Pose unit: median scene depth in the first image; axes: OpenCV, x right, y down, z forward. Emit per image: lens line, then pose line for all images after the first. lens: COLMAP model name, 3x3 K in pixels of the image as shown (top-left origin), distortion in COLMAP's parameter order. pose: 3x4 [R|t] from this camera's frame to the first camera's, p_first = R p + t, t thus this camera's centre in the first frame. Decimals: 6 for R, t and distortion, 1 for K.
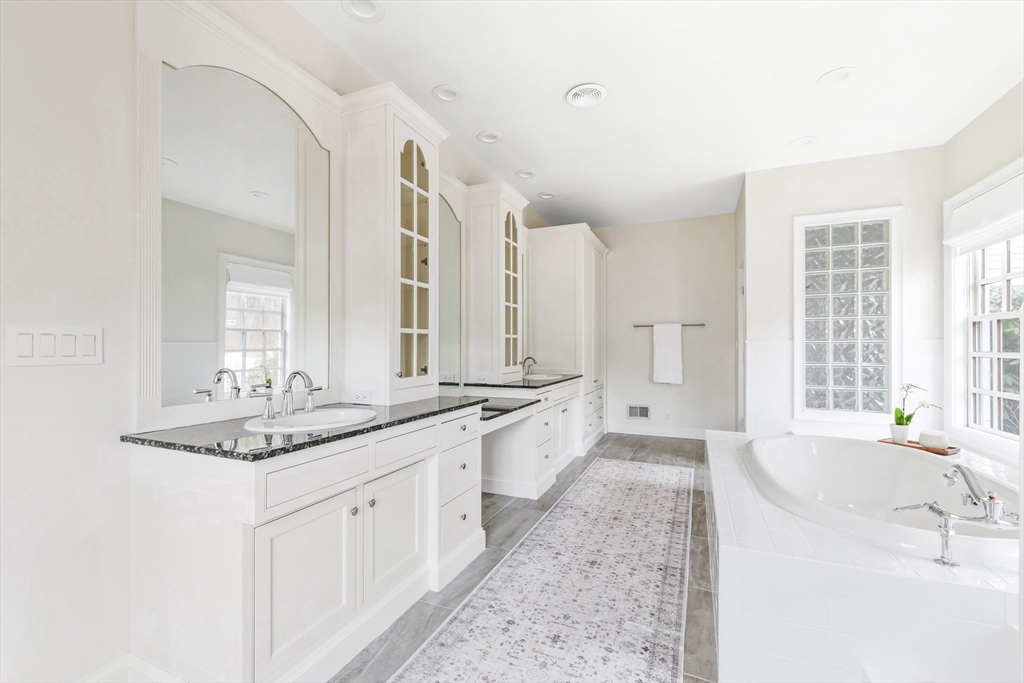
lens RADIAL K [[434.5, 0, 509.0], [0, 434.5, 344.3], [0, 0, 1]] dist [0.004491, -0.000269]
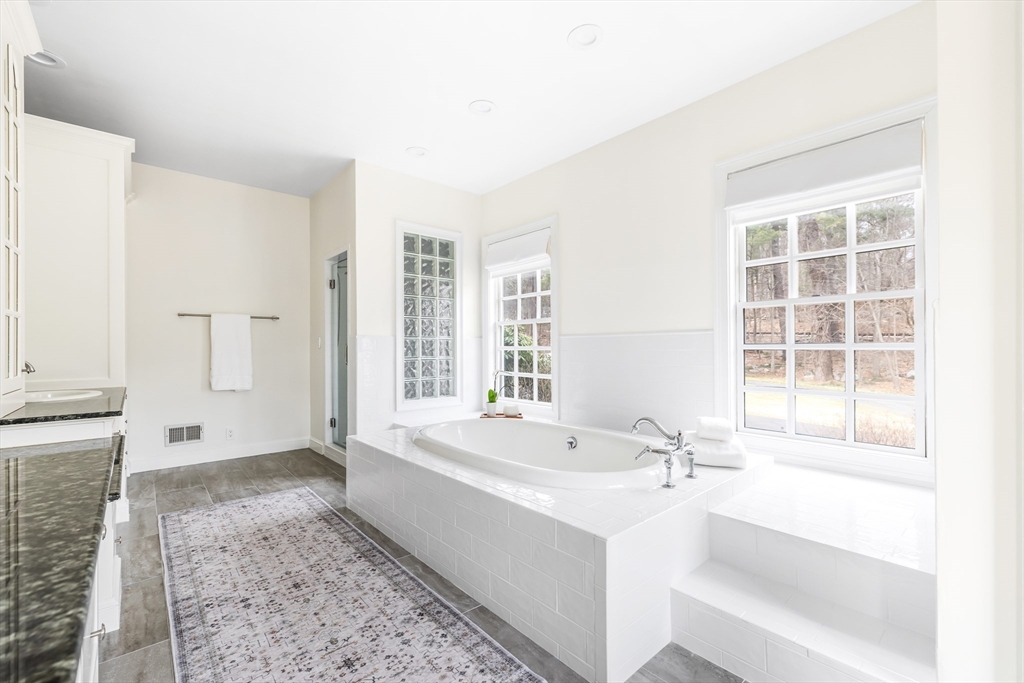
lens RADIAL K [[434.5, 0, 511.6], [0, 434.5, 344.9], [0, 0, 1]] dist [0.004491, -0.000269]
pose [[0.429016, 0.005809, 0.903278, -0.199904], [-0.002010, 0.999983, -0.005477, 0.018542], [-0.903295, 0.000534, 0.429020, 0.336419]]
